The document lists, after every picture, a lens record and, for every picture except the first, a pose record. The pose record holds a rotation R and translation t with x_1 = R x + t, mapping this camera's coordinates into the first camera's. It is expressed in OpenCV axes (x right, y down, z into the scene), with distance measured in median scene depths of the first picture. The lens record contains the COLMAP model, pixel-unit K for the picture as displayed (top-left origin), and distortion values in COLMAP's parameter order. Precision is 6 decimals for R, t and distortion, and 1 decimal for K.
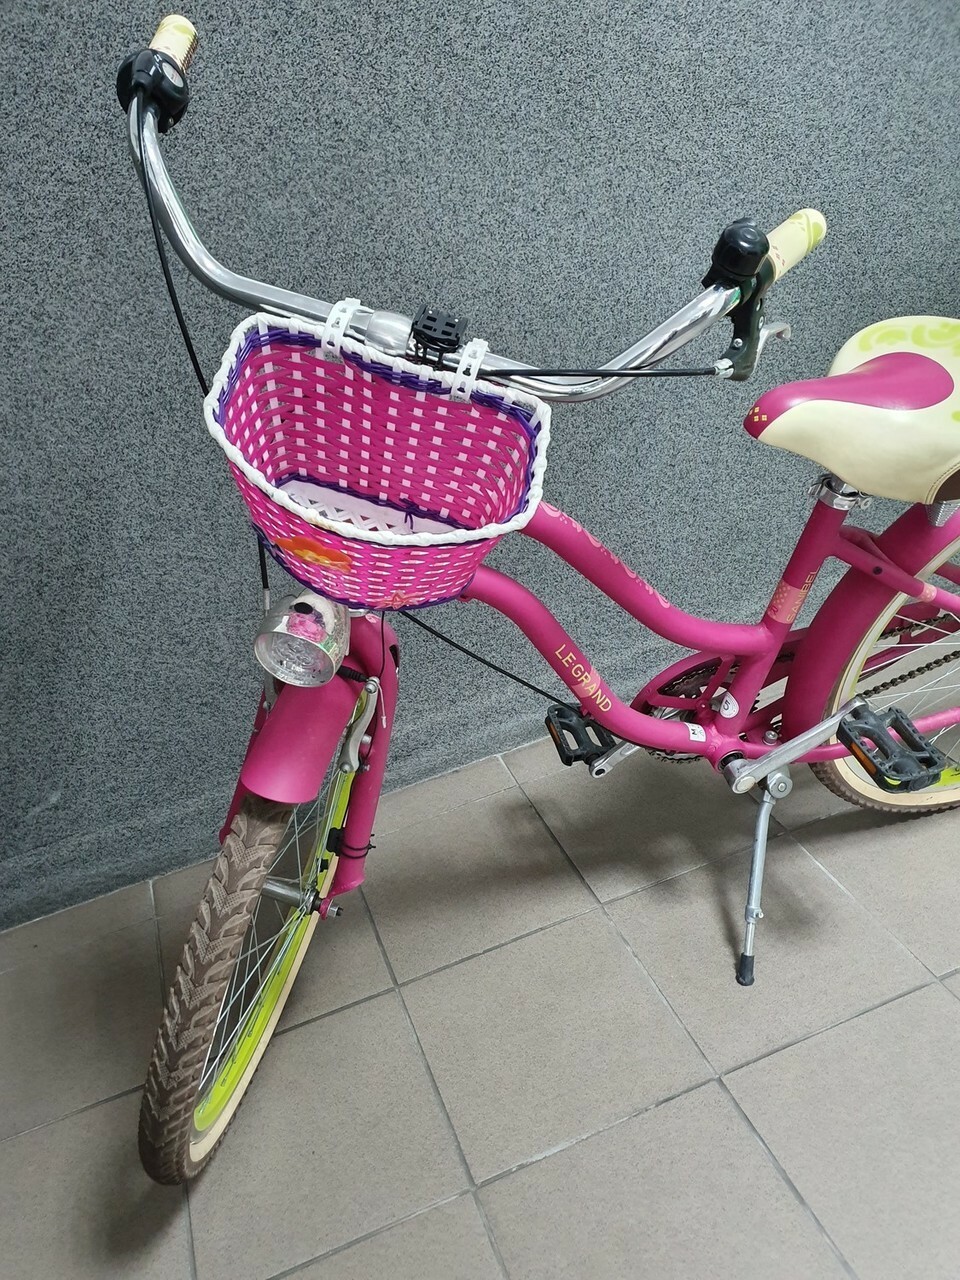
lens RADIAL K [[1009.1, 0, 478.0], [0, 1009.1, 644.5], [0, 0, 1]] dist [0.002672, -0.013447]
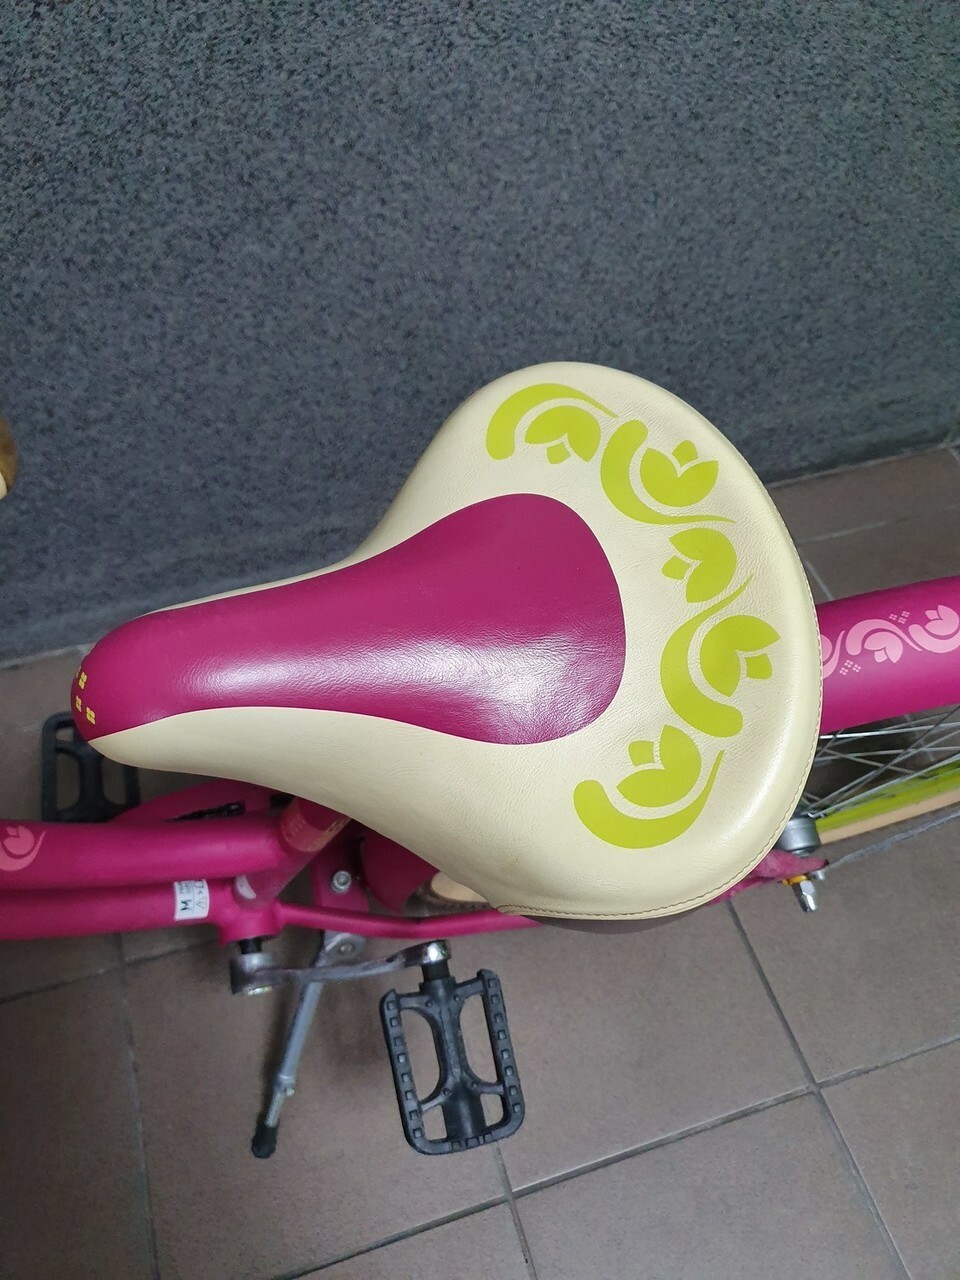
lens RADIAL K [[1009.1, 0, 486.3], [0, 1009.1, 640.3], [0, 0, 1]] dist [0.002672, -0.013447]
pose [[0.980914, 0.139291, 0.135665, 0.208533], [-0.182991, 0.897207, 0.401912, -0.238484], [-0.065737, -0.419067, 0.905573, 0.375000]]
